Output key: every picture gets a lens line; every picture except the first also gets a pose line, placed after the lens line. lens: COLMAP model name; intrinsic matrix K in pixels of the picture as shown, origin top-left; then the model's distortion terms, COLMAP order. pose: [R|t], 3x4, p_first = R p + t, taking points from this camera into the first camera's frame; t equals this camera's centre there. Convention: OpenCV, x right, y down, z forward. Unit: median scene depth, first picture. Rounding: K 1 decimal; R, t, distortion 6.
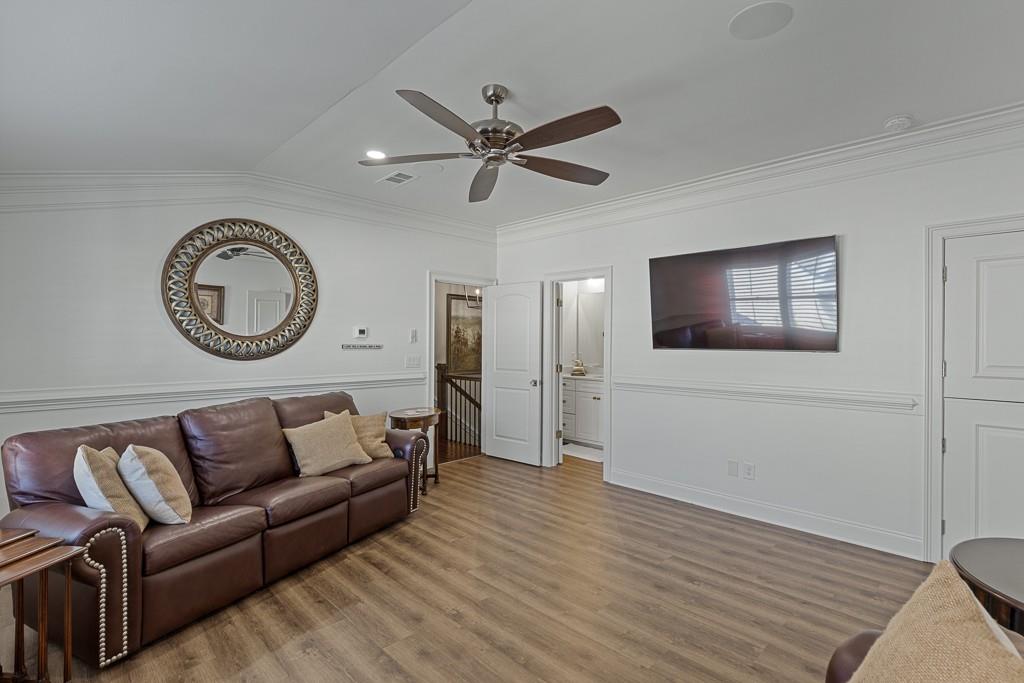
lens RADIAL K [[490.2, 0, 517.0], [0, 490.2, 343.8], [0, 0, 1]] dist [0.002849, -0.000409]
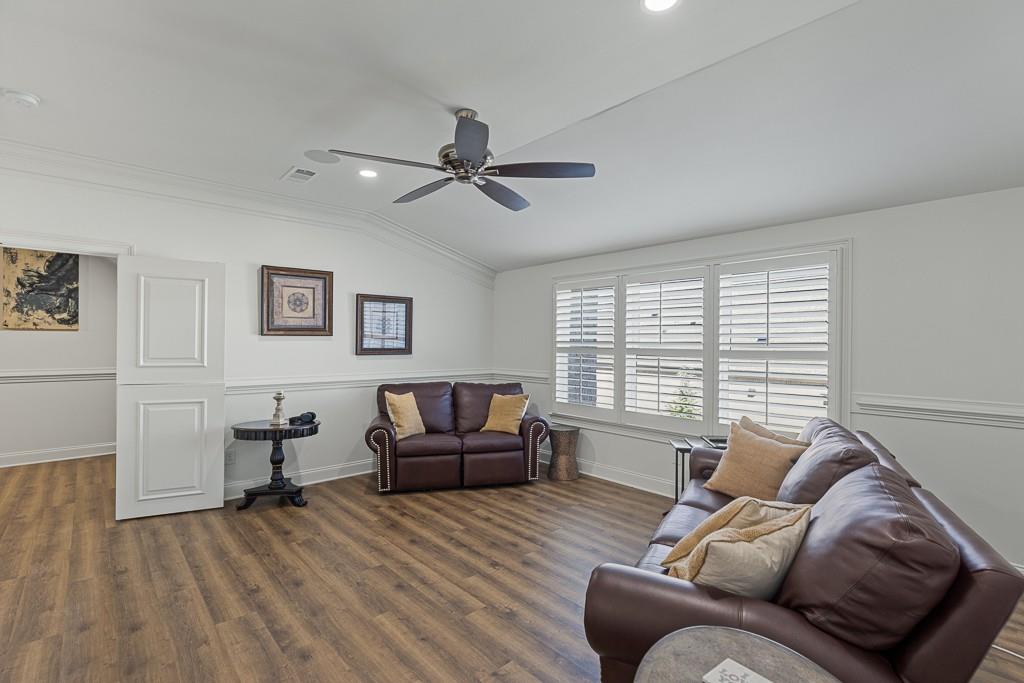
lens RADIAL K [[463.0, 0, 510.6], [0, 463.0, 343.9], [0, 0, 1]] dist [-0.000233, -0.000246]
pose [[-0.998283, -0.010454, 0.057638, -0.173581], [-0.010479, 0.999945, -0.000138, -0.005113], [-0.057633, -0.000742, -0.998338, 1.683919]]
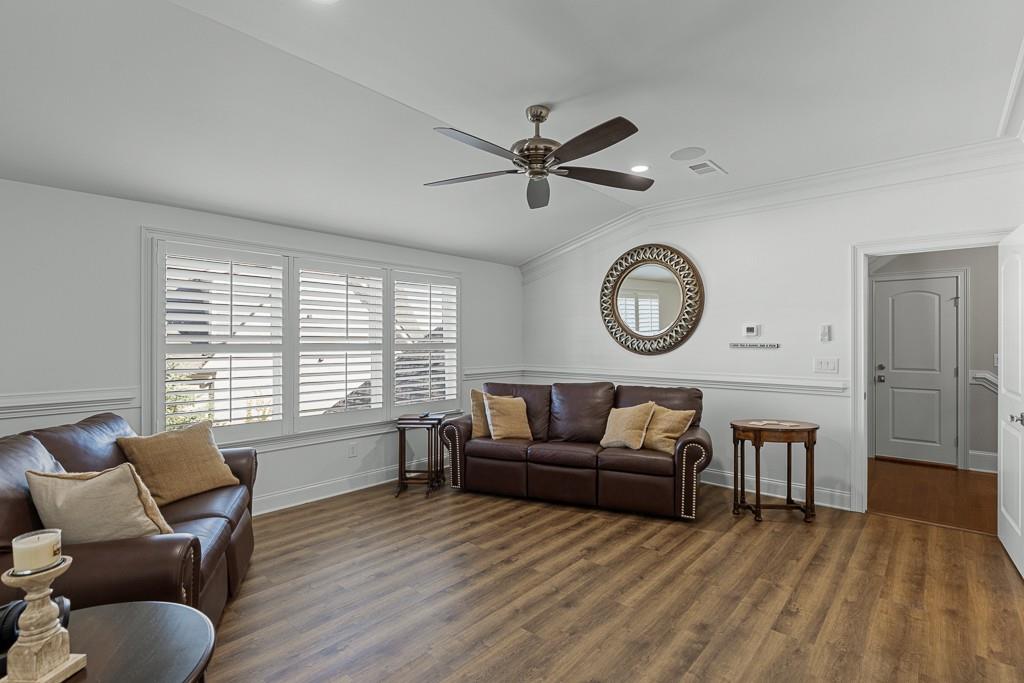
lens RADIAL K [[490.2, 0, 516.6], [0, 490.2, 337.9], [0, 0, 1]] dist [0.002849, -0.000409]
pose [[0.055033, -0.006893, -0.998461, 0.873038], [-0.001325, 0.999975, -0.006976, -0.002499], [0.998484, 0.001707, 0.055023, 0.736785]]
